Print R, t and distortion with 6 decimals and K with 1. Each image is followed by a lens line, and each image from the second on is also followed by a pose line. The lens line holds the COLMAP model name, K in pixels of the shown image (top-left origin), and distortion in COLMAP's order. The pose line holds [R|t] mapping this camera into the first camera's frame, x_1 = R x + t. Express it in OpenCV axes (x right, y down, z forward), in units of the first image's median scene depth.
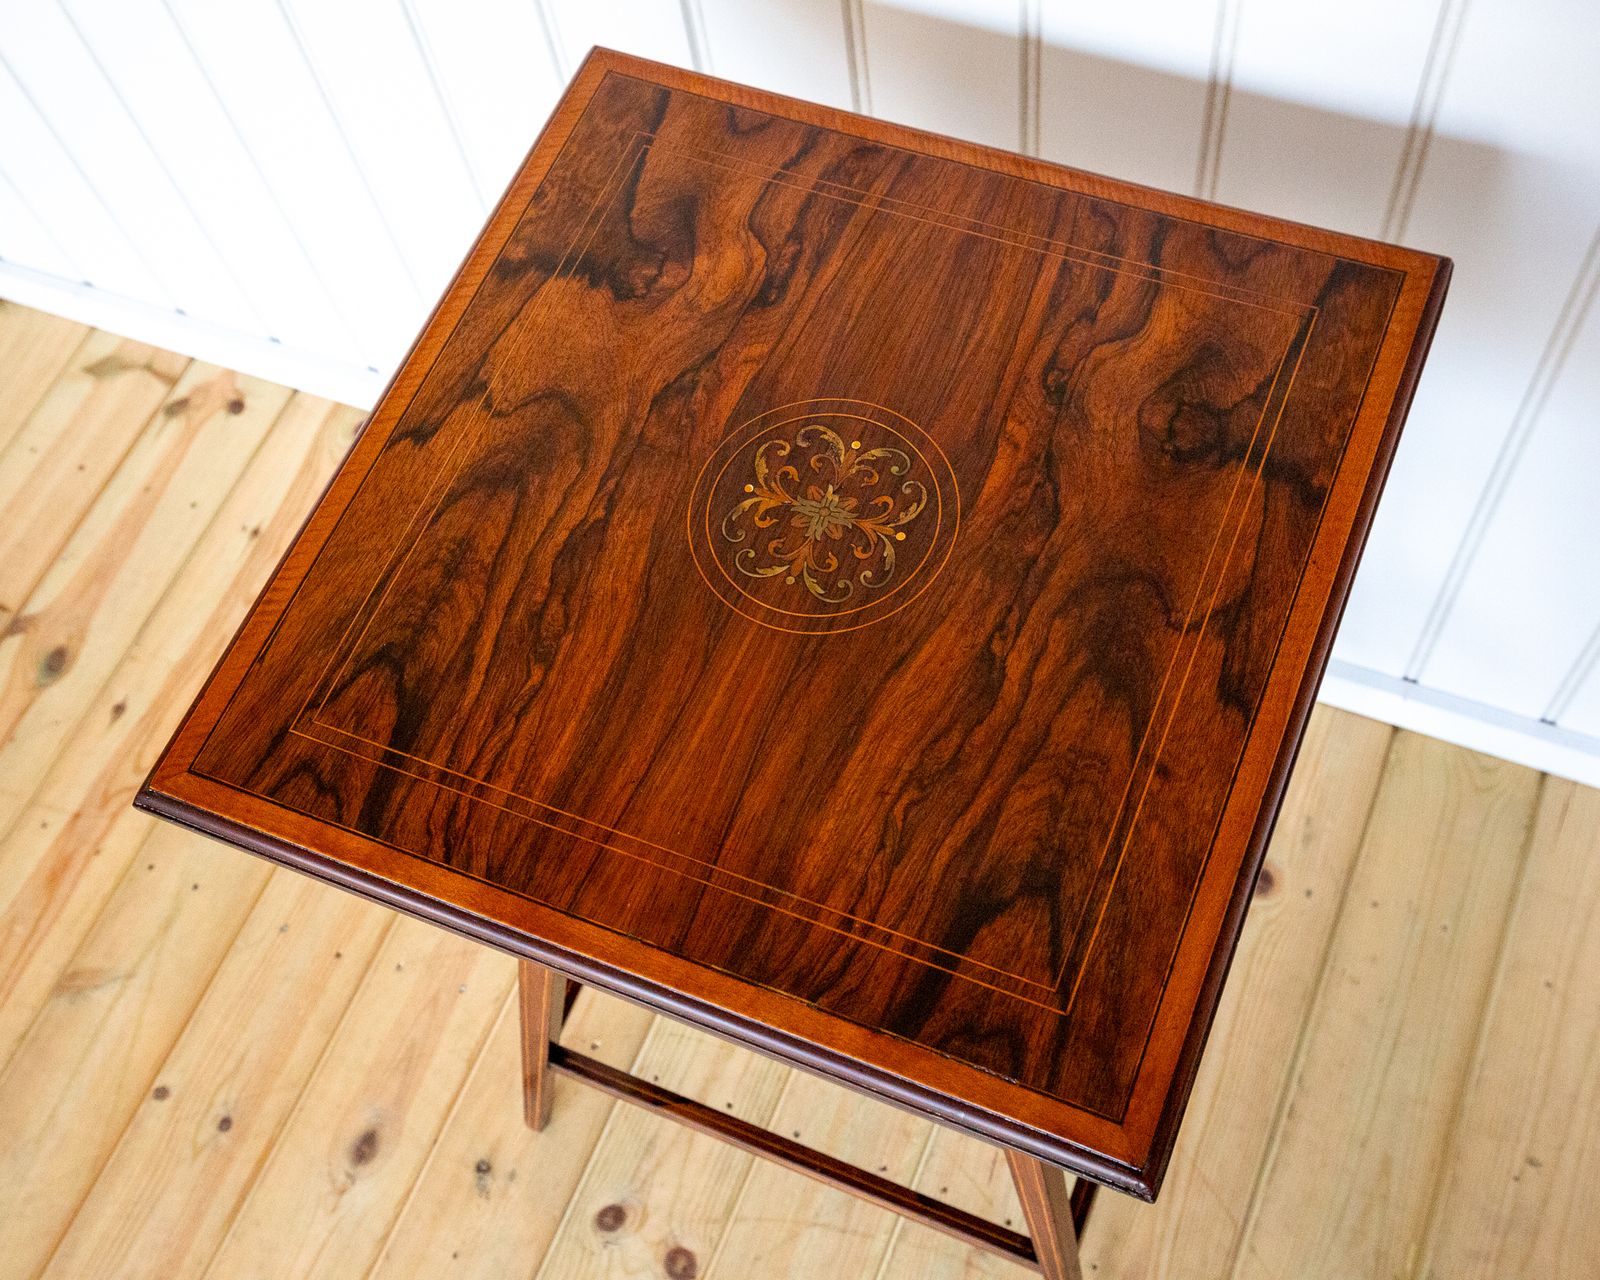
lens RADIAL K [[1798.6, 0, 834.3], [0, 1798.6, 641.1], [0, 0, 1]] dist [0.019058, 0.032973]
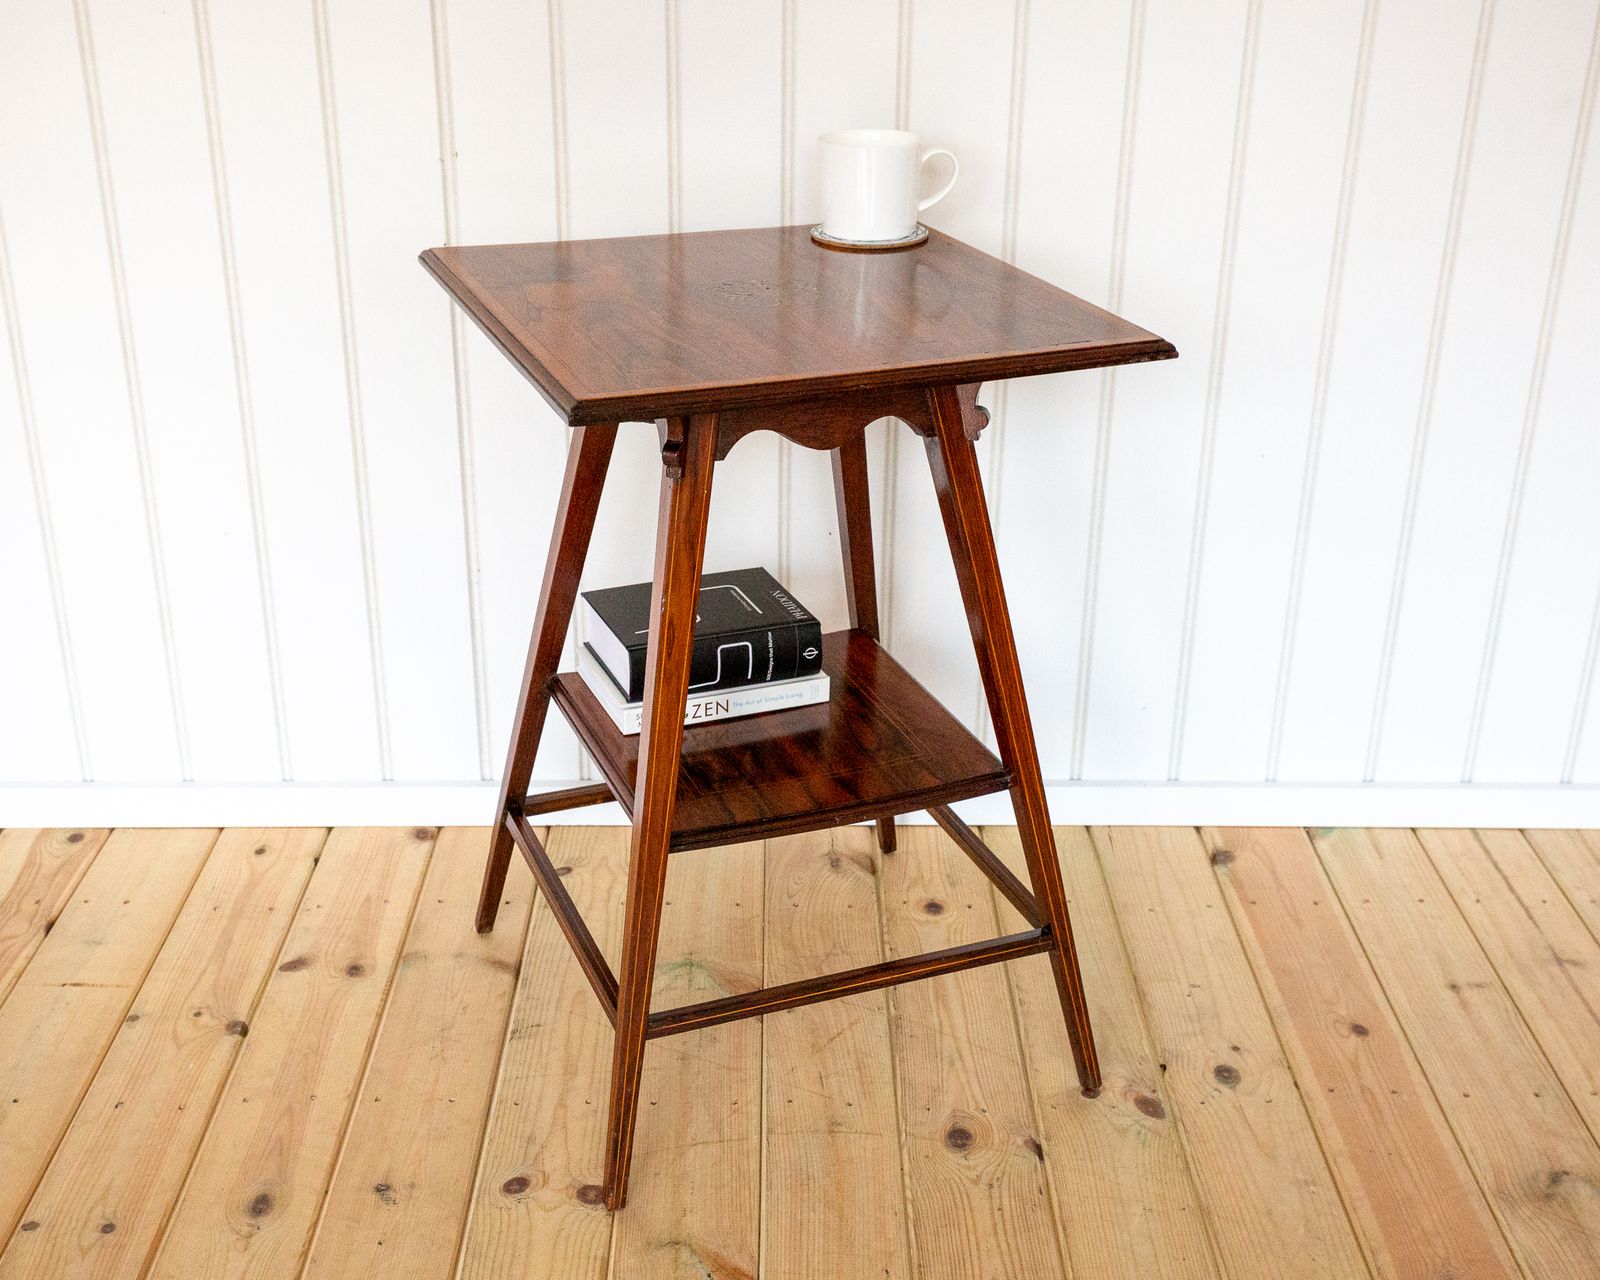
lens RADIAL K [[1963.3, 0, 798.2], [0, 1963.3, 638.9], [0, 0, 1]] dist [0.021868, 0.034156]
pose [[0.914791, -0.071282, 0.397588, -0.415353], [0.305922, 0.765004, -0.566727, 0.789721], [-0.263759, 0.640068, 0.721626, -0.116152]]
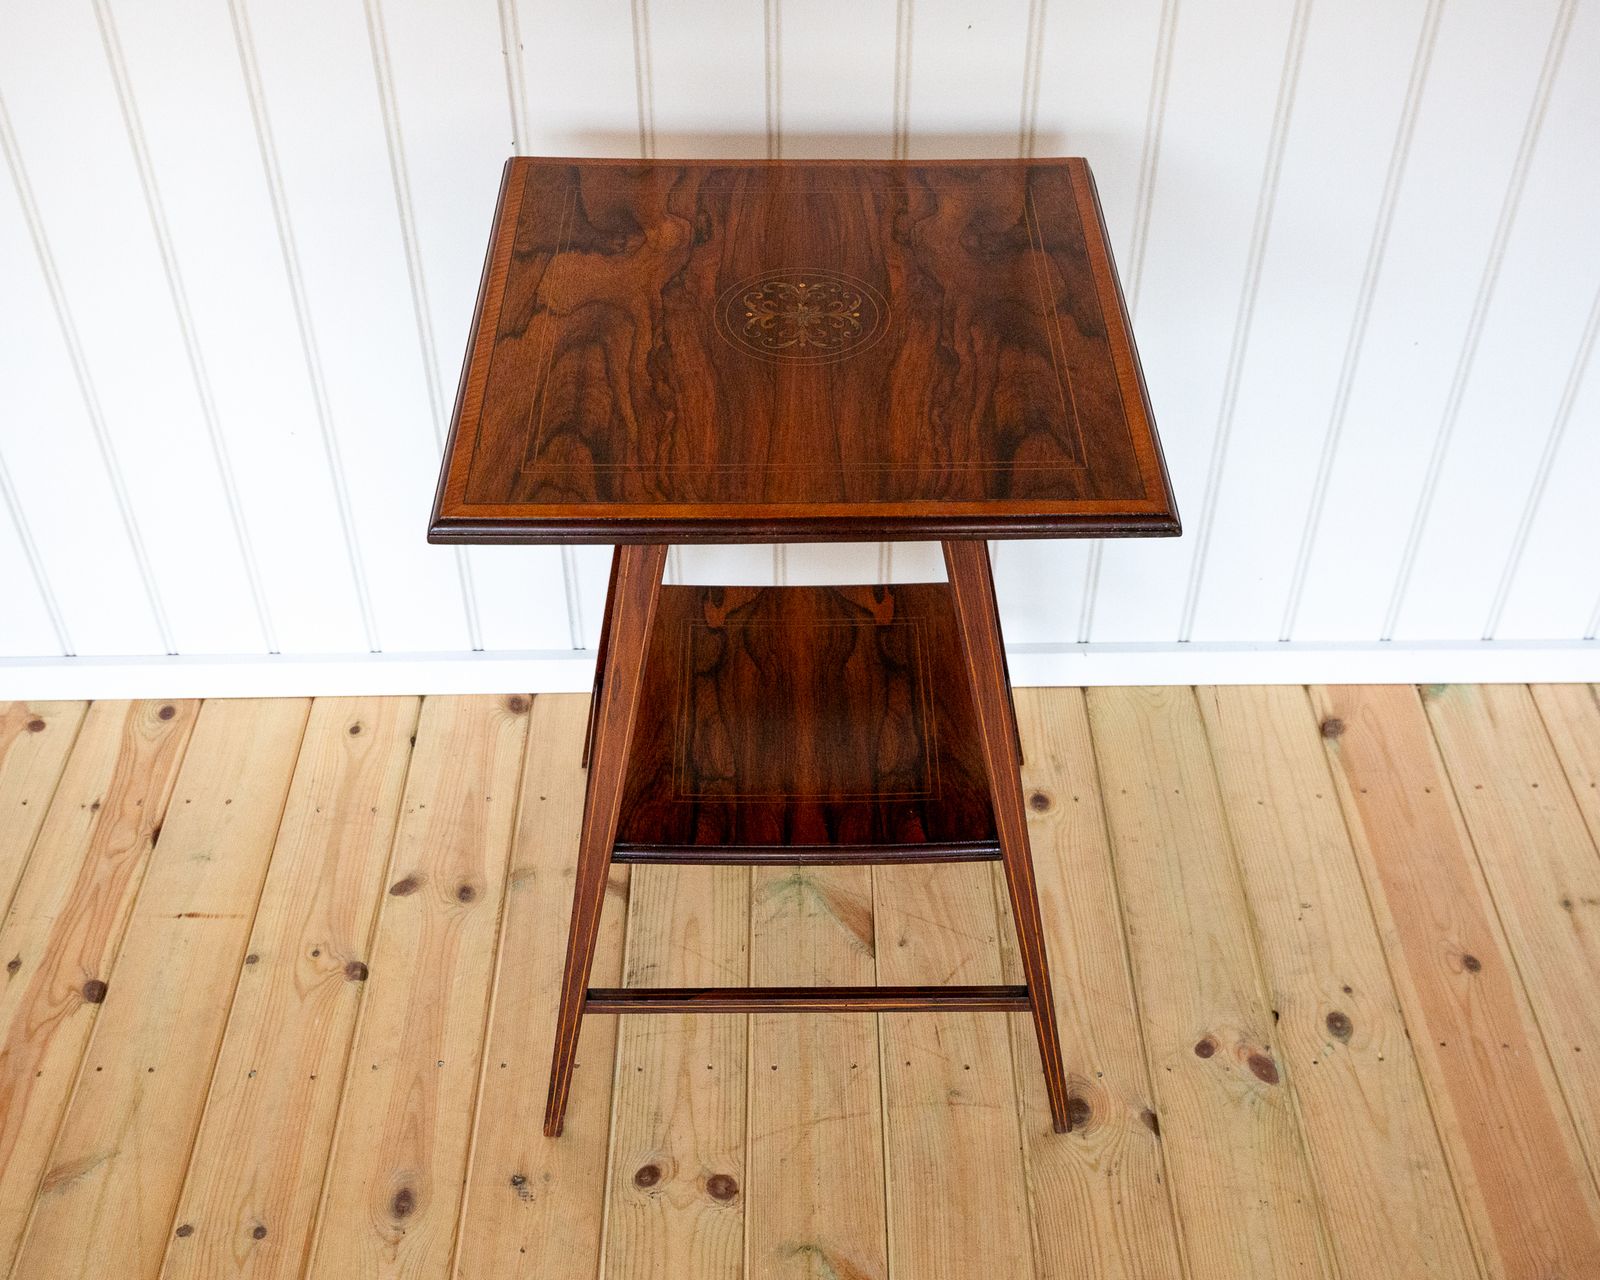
lens RADIAL K [[1891.6, 0, 800.7], [0, 1891.6, 645.4], [0, 0, 1]] dist [0.024555, 0.025259]
pose [[0.917558, -0.197519, 0.345069, -0.376532], [0.308873, 0.900600, -0.305804, 0.410443], [-0.250367, 0.387176, 0.887362, -0.199008]]
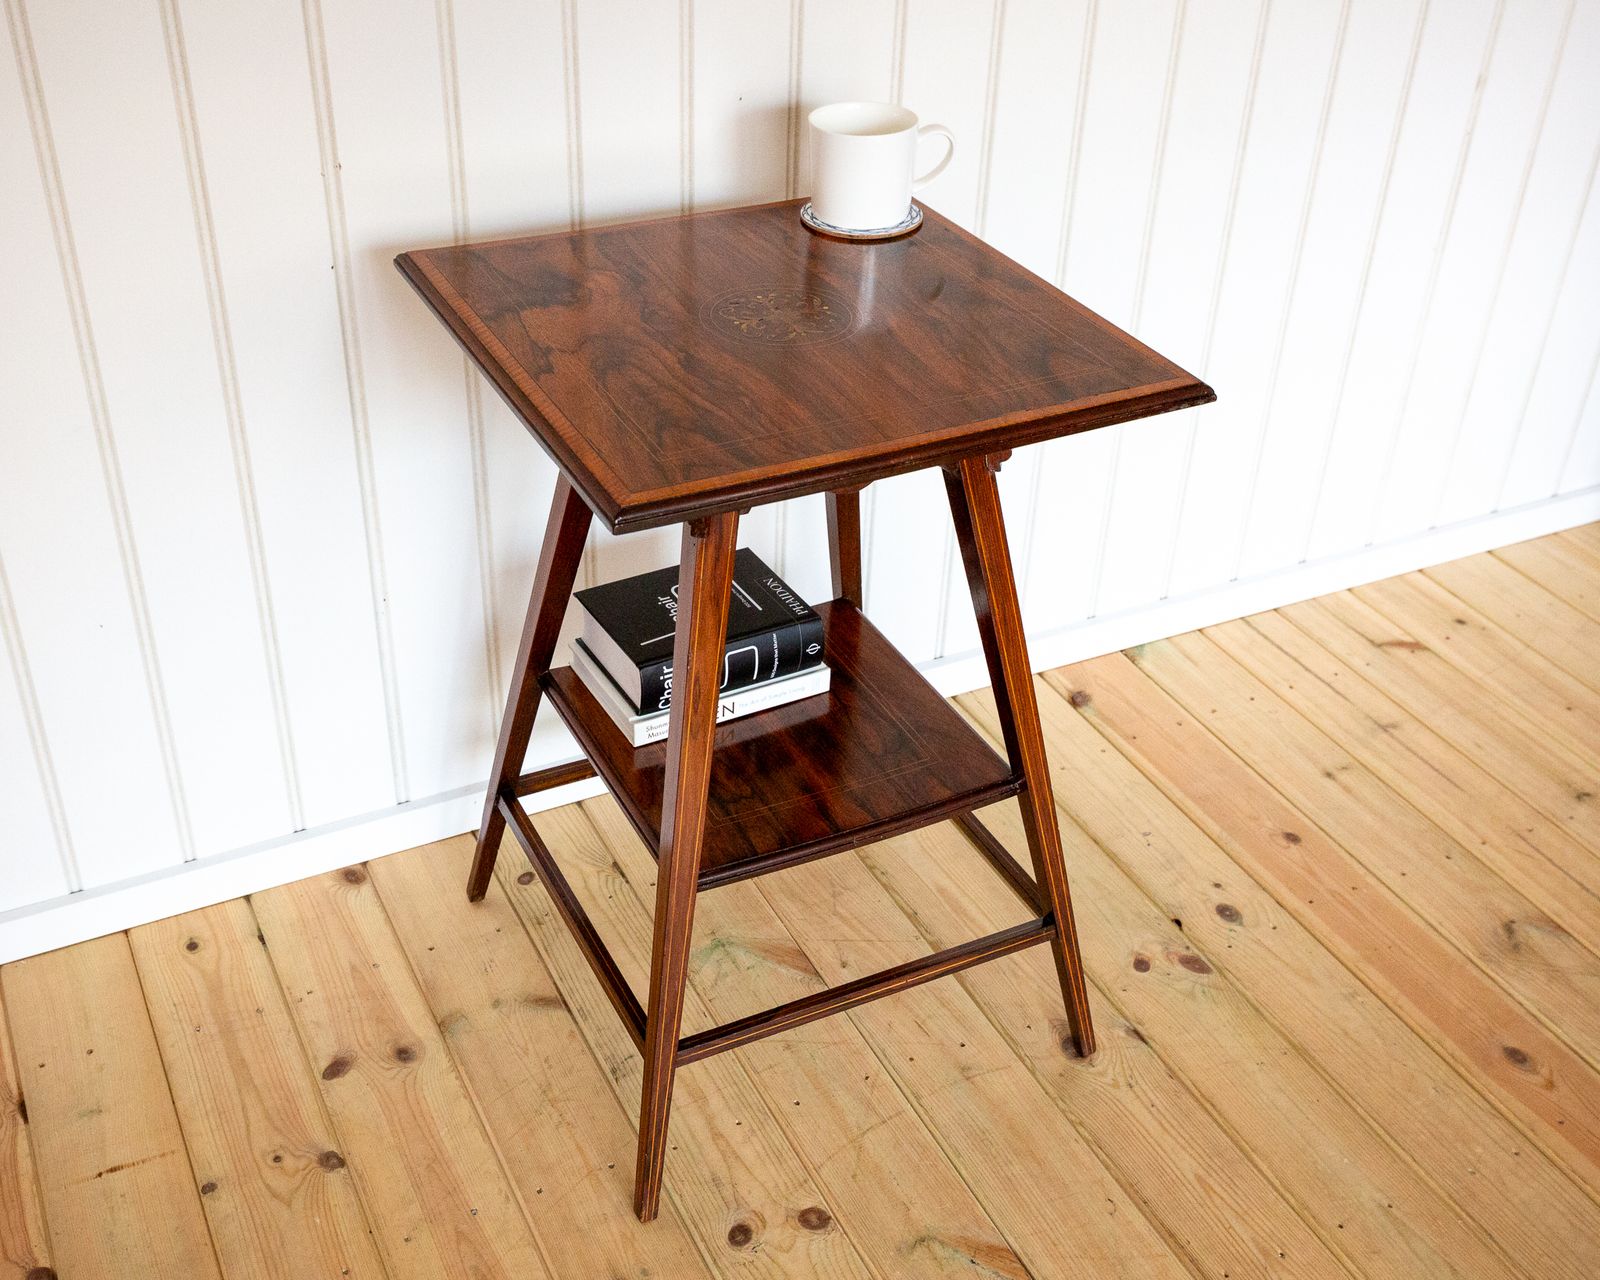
lens RADIAL K [[1833.8, 0, 782.8], [0, 1833.8, 637.7], [0, 0, 1]] dist [0.027025, 0.015170]
pose [[0.655737, -0.323900, 0.681981, -0.748487], [0.627540, 0.736052, -0.253812, 0.350743], [-0.419764, 0.594404, 0.685917, 0.004307]]
